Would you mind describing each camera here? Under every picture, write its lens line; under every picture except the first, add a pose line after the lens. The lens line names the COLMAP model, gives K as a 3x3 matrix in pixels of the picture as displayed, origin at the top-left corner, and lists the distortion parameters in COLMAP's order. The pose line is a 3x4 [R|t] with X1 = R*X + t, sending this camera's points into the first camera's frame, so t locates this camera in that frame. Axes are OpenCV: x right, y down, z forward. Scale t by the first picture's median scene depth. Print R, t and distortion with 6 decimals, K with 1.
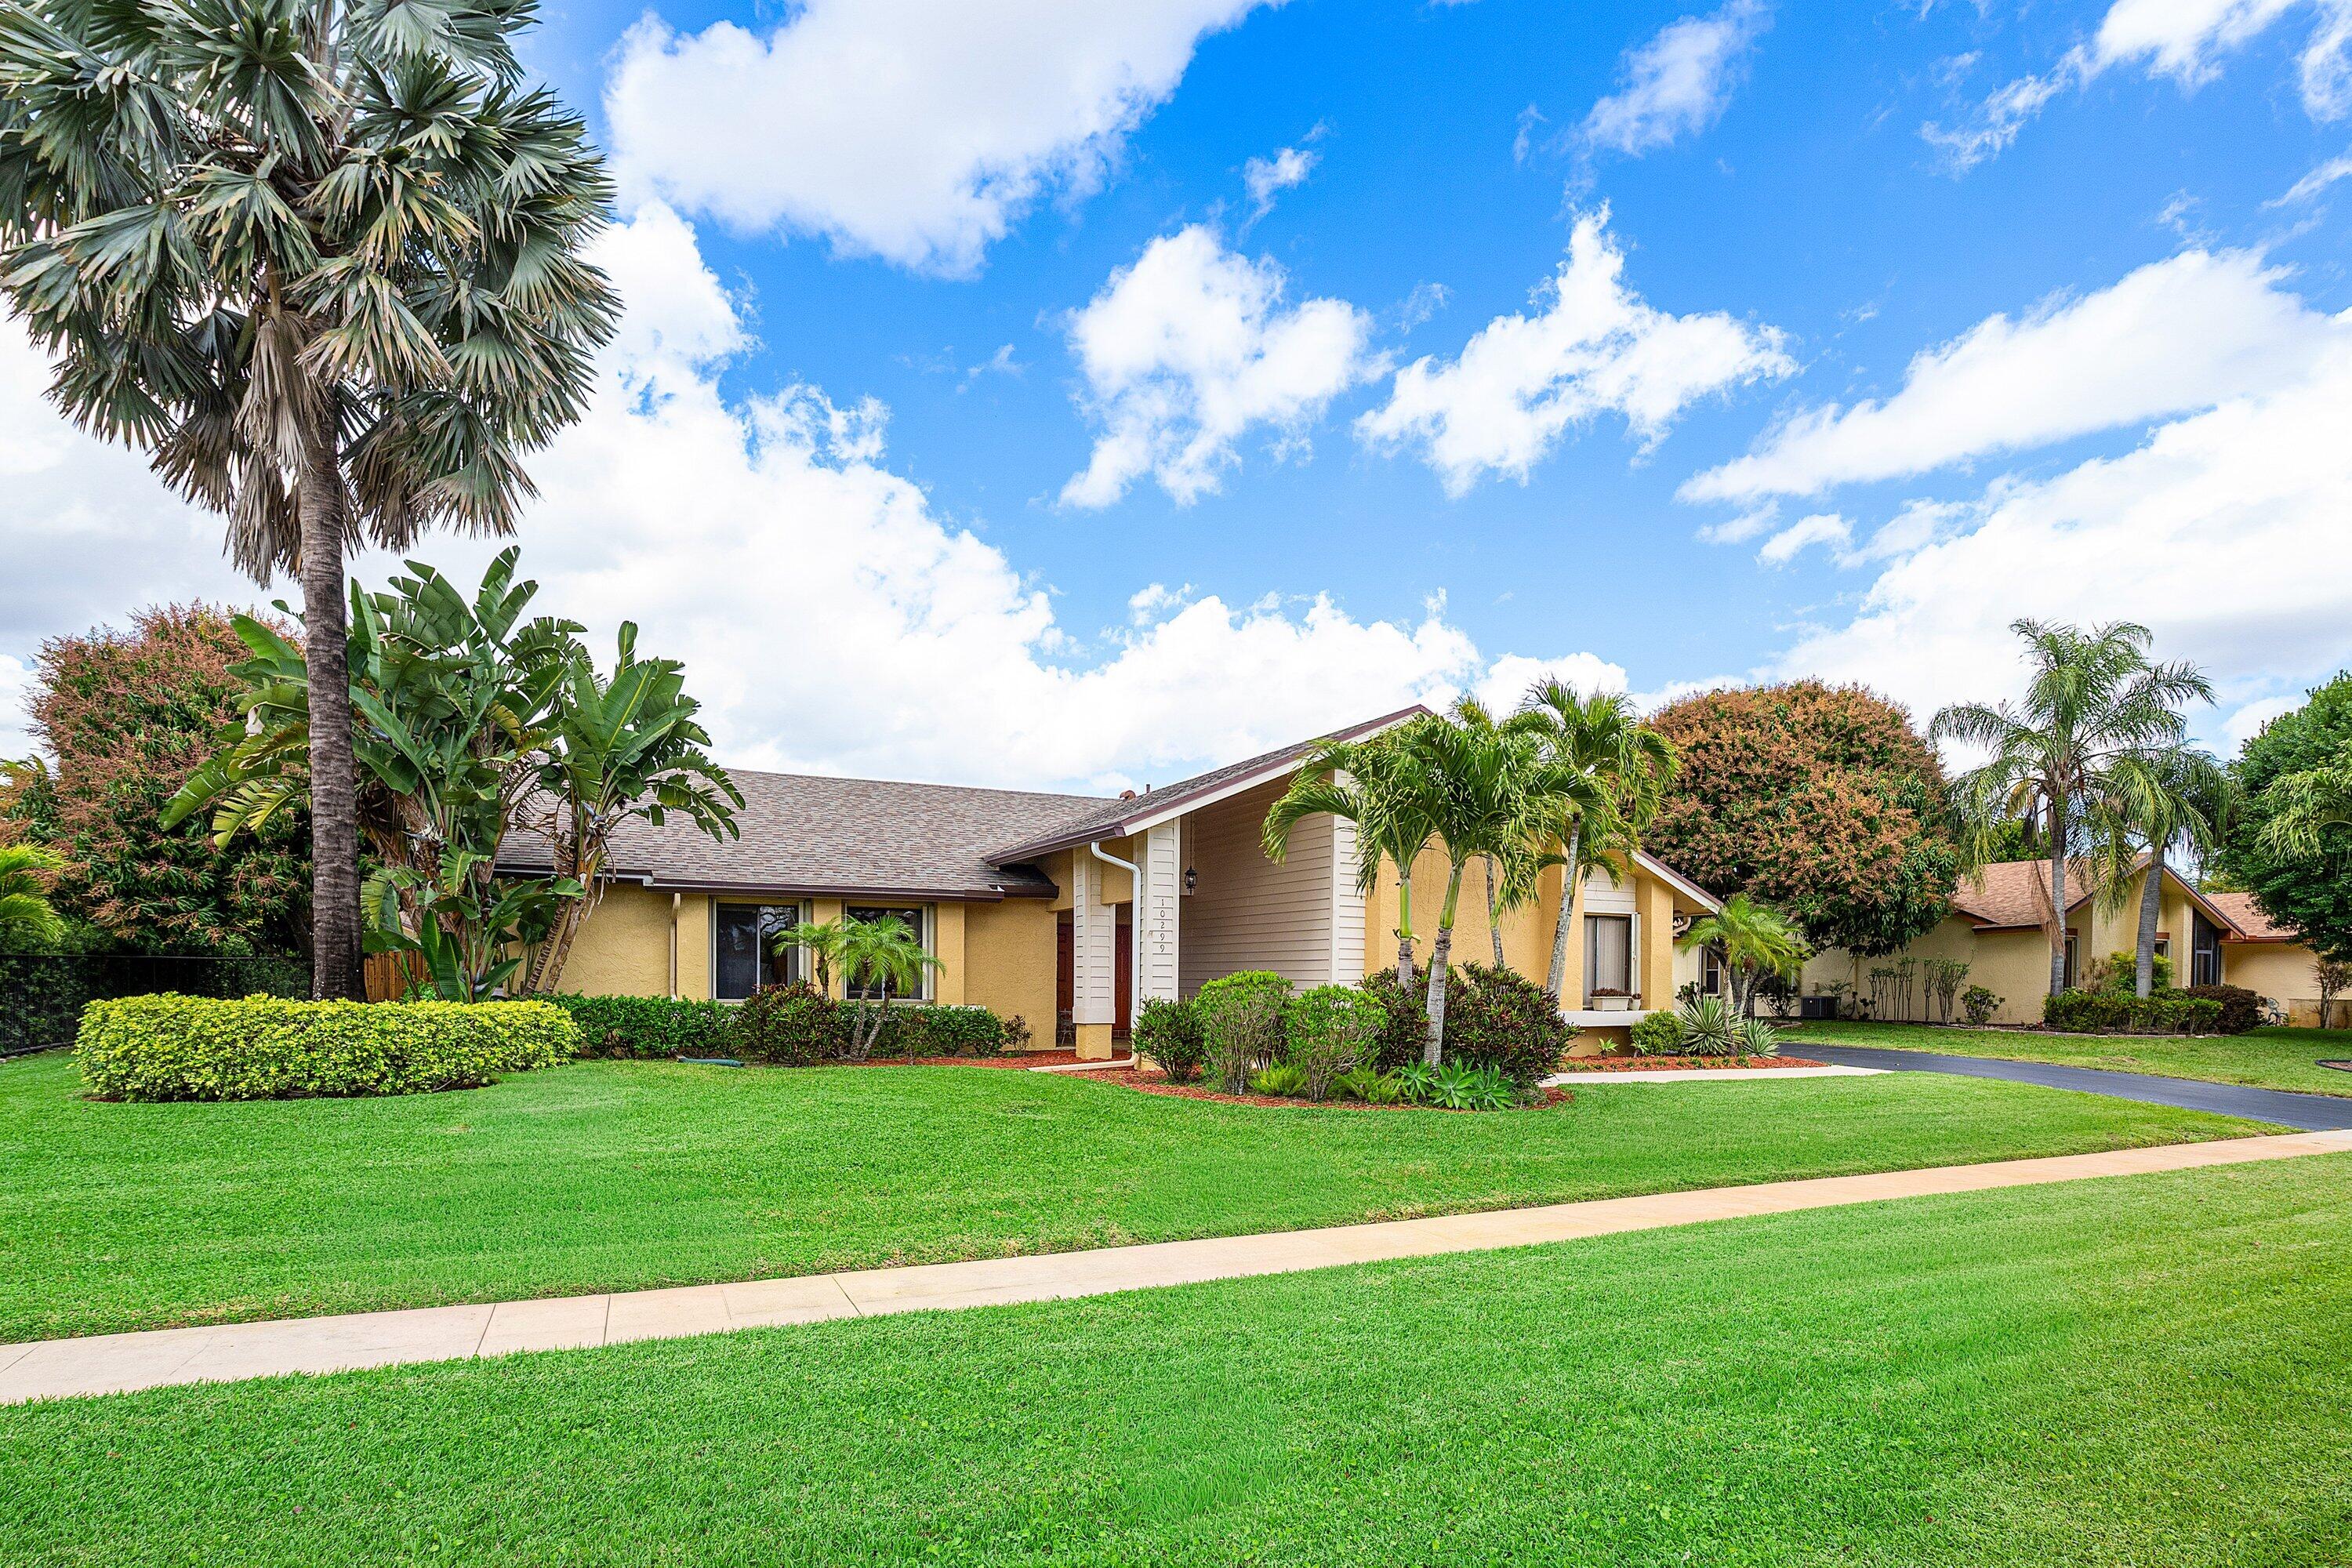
lens RADIAL K [[1083.2, 0, 1169.6], [0, 1083.2, 821.7], [0, 0, 1]] dist [-0.030709, 0.011563]
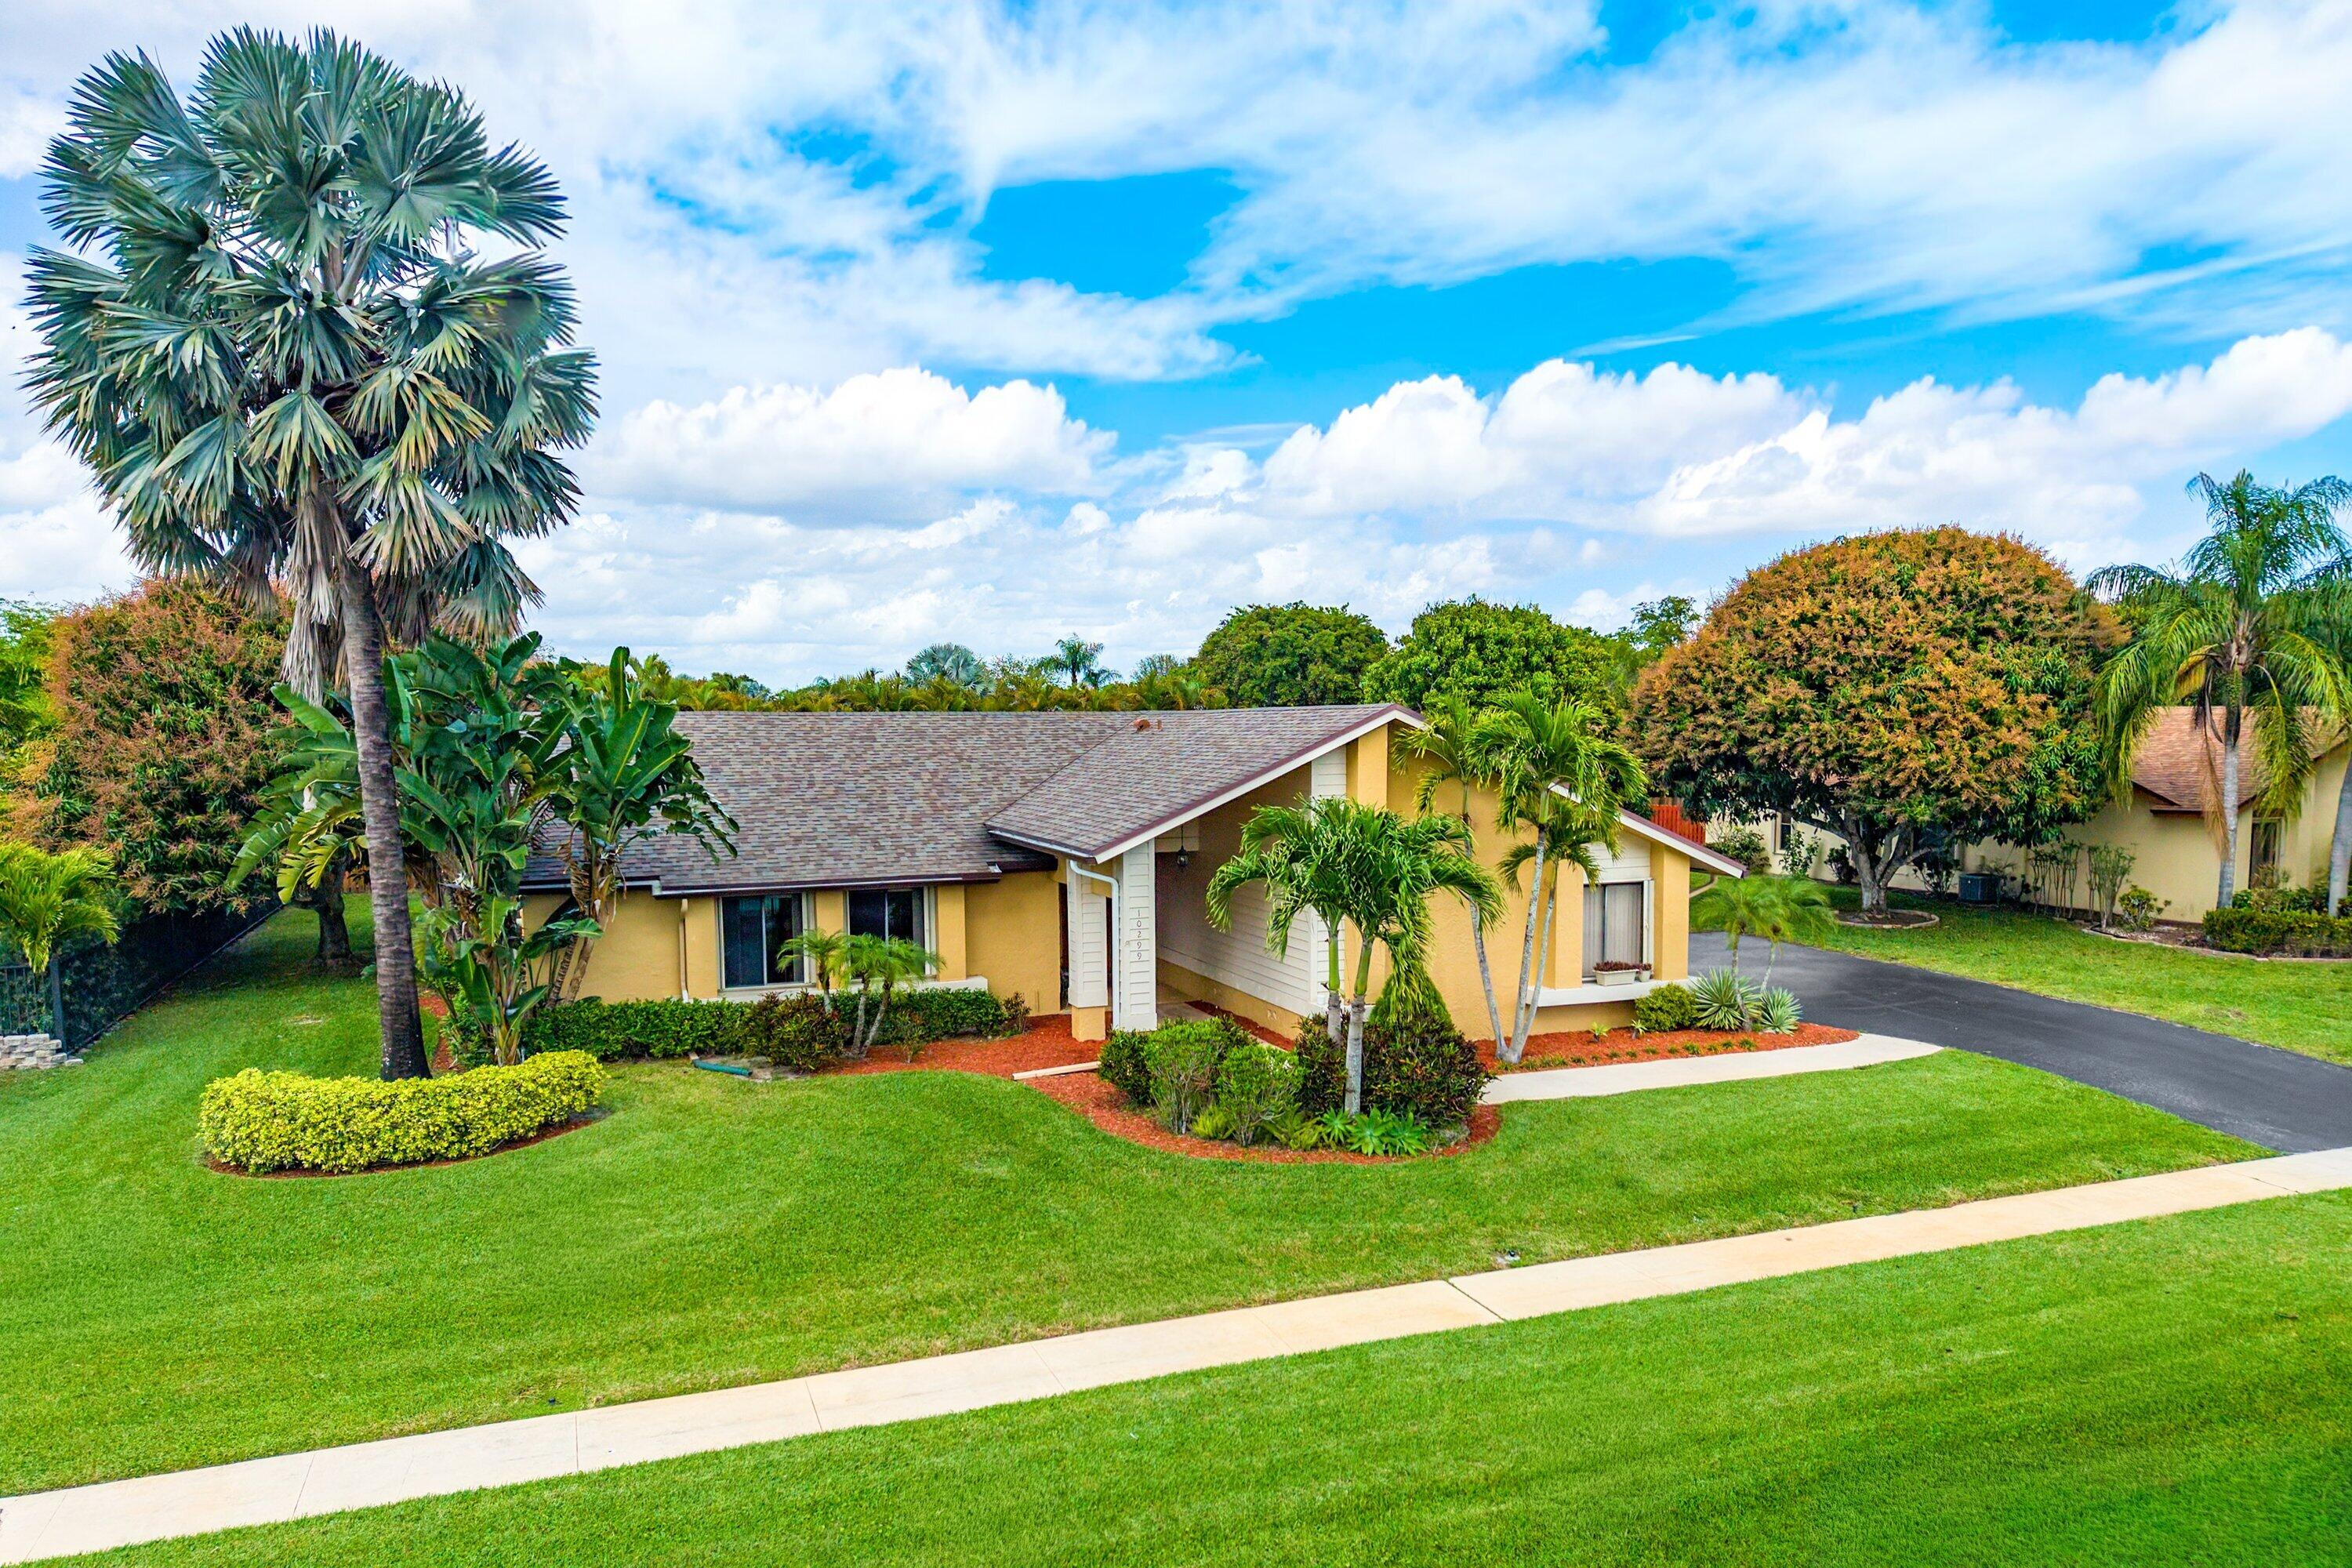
lens RADIAL K [[1151.1, 0, 1123.2], [0, 1151.1, 801.4], [0, 0, 1]] dist [0.018076, -0.015587]
pose [[0.997810, -0.015179, -0.064380, 0.081293], [0.019090, 0.997981, 0.060571, -0.160213], [0.063331, -0.061667, 0.996086, -0.170260]]
